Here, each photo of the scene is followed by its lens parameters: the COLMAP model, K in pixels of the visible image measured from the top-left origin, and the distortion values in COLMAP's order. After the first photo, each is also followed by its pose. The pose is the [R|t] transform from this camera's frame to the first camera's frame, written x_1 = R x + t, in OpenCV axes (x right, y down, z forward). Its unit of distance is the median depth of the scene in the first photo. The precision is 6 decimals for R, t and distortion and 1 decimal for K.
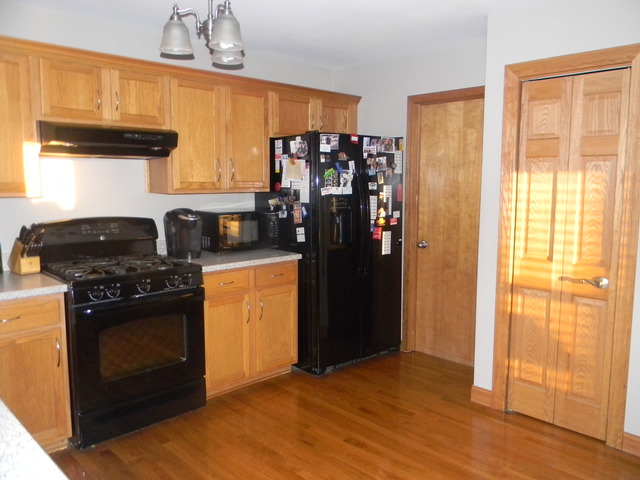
lens RADIAL K [[508.3, 0, 316.7], [0, 508.3, 240.6], [0, 0, 1]] dist [0.005958, -0.031934]
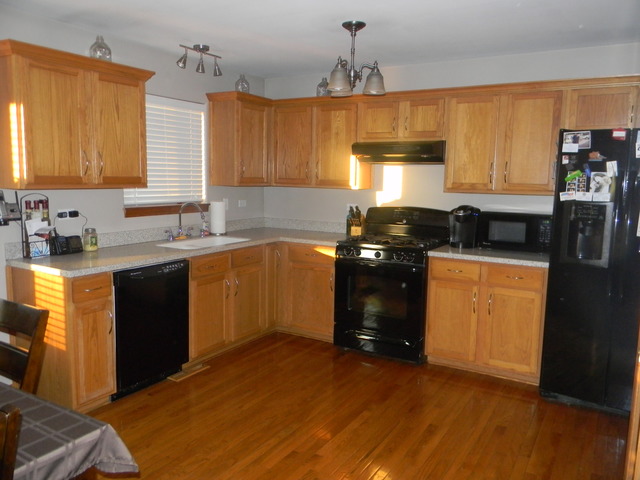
lens RADIAL K [[508.3, 0, 320.6], [0, 508.3, 240.8], [0, 0, 1]] dist [0.005958, -0.031934]
pose [[0.276546, 0.125350, -0.952791, 0.762955], [-0.131136, 0.987105, 0.091802, -0.045485], [0.952011, 0.099558, 0.289418, 0.341191]]
